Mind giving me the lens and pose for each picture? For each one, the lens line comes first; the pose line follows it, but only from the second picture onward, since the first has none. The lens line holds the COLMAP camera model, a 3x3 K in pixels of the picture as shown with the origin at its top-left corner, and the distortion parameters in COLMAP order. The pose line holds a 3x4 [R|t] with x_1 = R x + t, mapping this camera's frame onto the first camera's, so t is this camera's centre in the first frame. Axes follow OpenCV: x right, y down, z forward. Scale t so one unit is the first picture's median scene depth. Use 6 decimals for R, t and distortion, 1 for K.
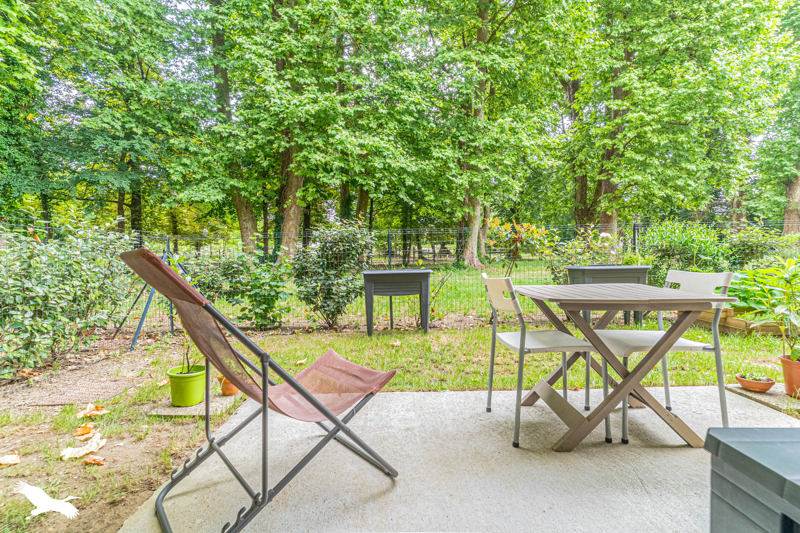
lens RADIAL K [[395.1, 0, 397.0], [0, 395.1, 250.8], [0, 0, 1]] dist [0.000742, 0.000095]
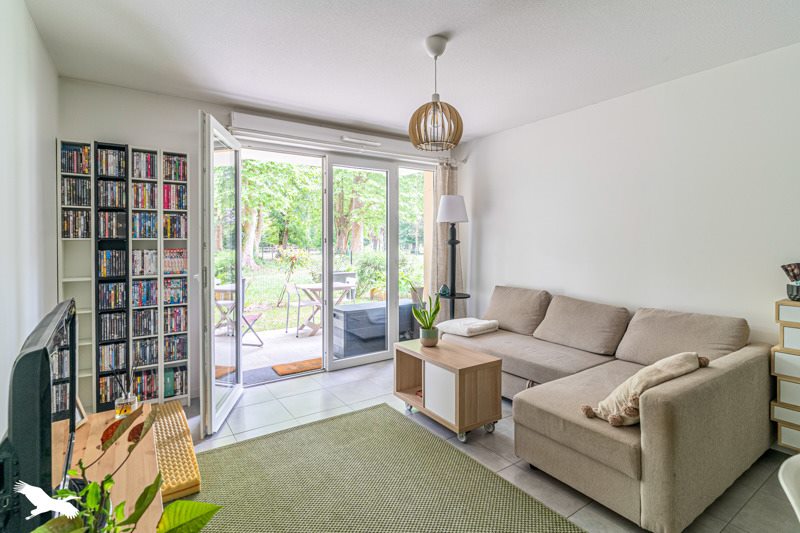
lens RADIAL K [[395.1, 0, 397.0], [0, 395.1, 250.8], [0, 0, 1]] dist [0.000742, 0.000095]
pose [[0.842810, -0.008722, 0.538140, -0.354421], [0.004173, 0.999945, 0.009671, -0.104965], [-0.538195, -0.005905, 0.842800, -1.022875]]
